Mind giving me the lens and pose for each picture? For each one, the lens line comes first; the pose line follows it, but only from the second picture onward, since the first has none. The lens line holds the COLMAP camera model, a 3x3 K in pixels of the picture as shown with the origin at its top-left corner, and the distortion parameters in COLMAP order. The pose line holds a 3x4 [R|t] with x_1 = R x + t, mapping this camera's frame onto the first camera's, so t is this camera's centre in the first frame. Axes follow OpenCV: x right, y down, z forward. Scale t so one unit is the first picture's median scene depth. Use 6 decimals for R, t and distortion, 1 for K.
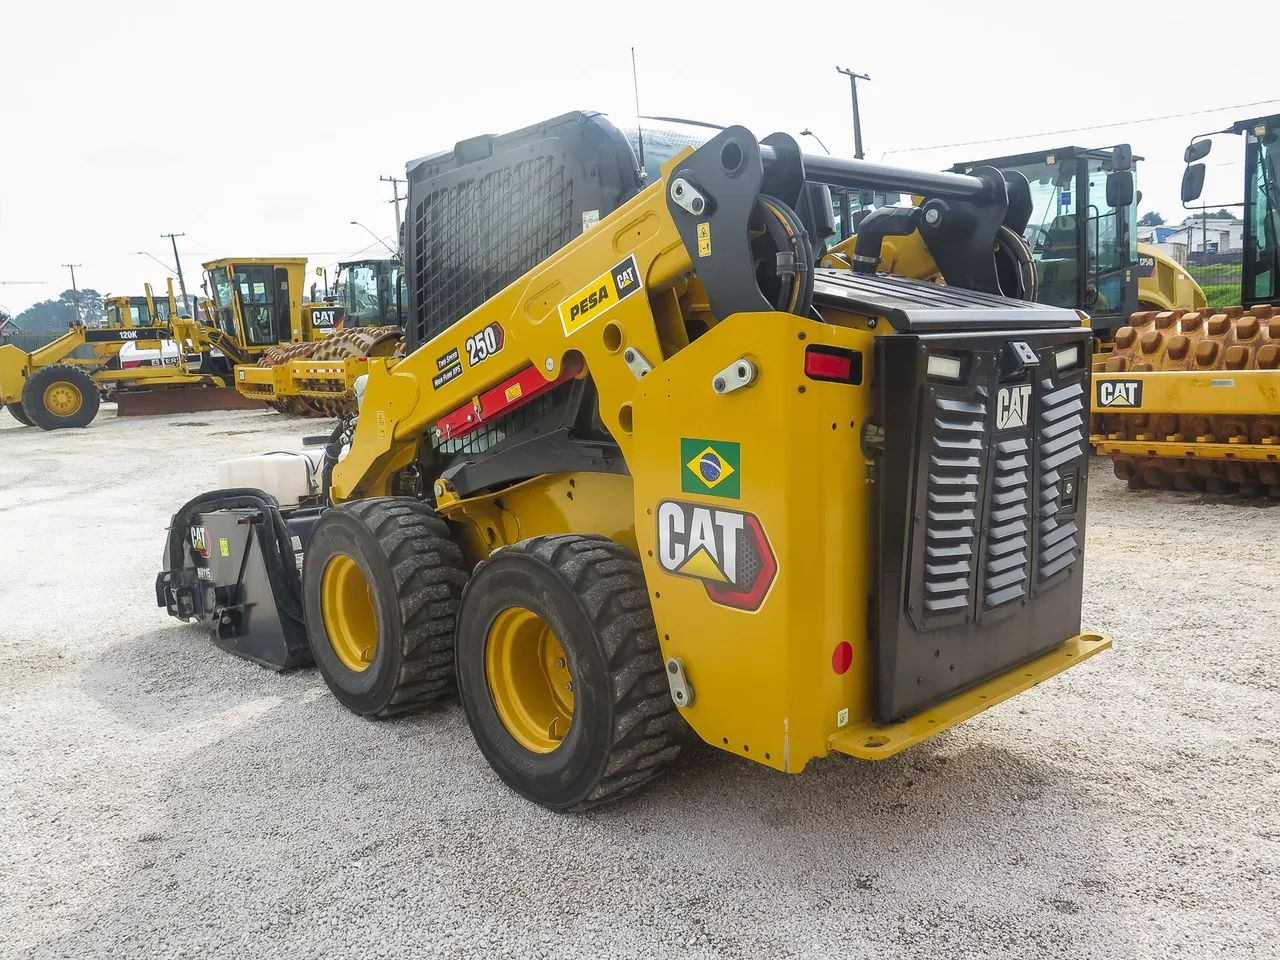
lens RADIAL K [[1065.6, 0, 640.0], [0, 1065.6, 480.0], [0, 0, 1]] dist [-0.016985, -0.007200]
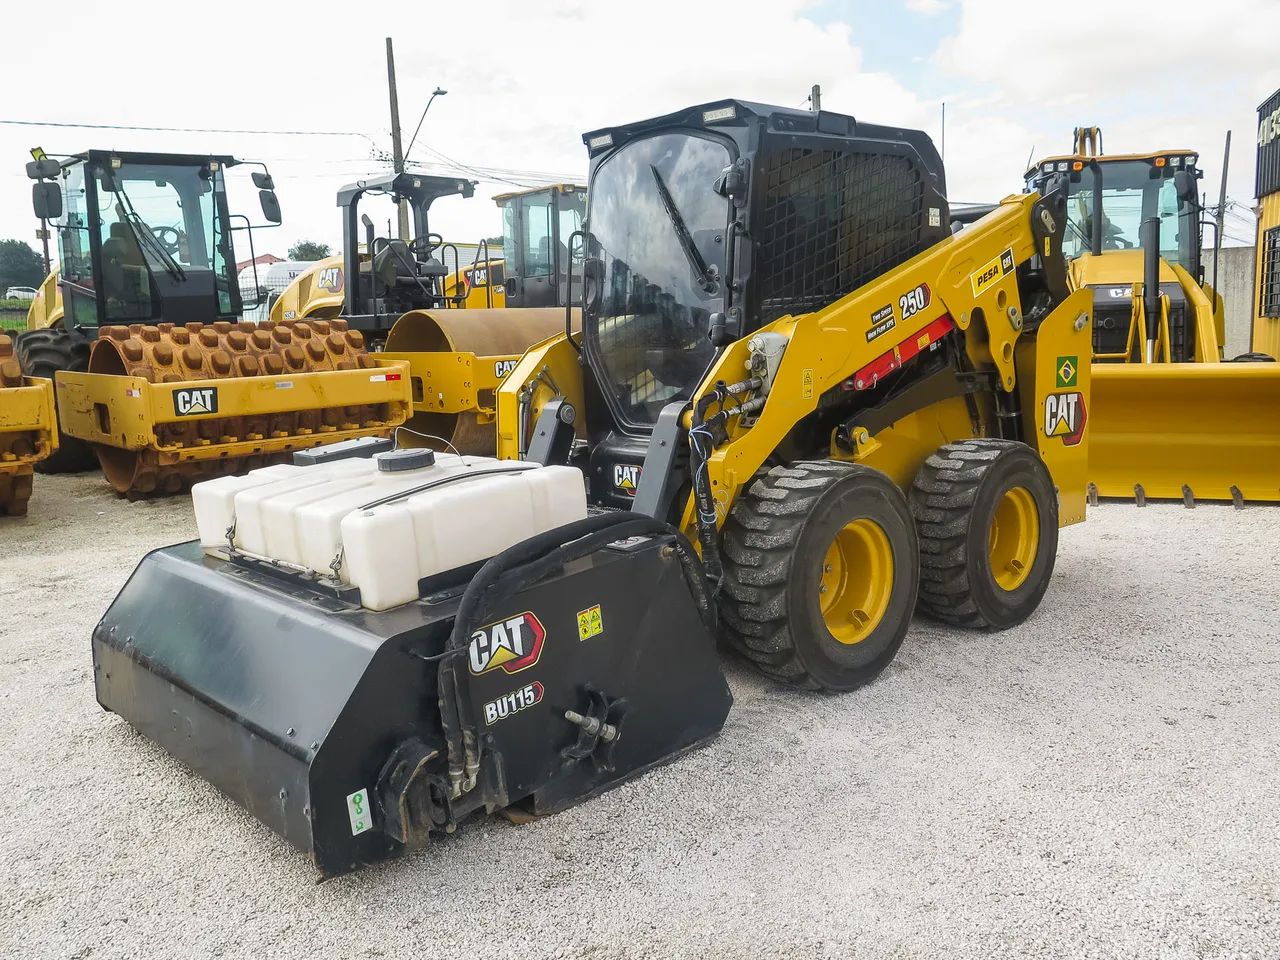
lens RADIAL K [[1065.6, 0, 640.0], [0, 1065.6, 480.0], [0, 0, 1]] dist [-0.016985, -0.007200]
pose [[0.009028, -0.105793, 0.994347, -1.346496], [0.159158, 0.981863, 0.103019, -0.101105], [-0.987212, 0.157328, 0.025702, 1.289383]]
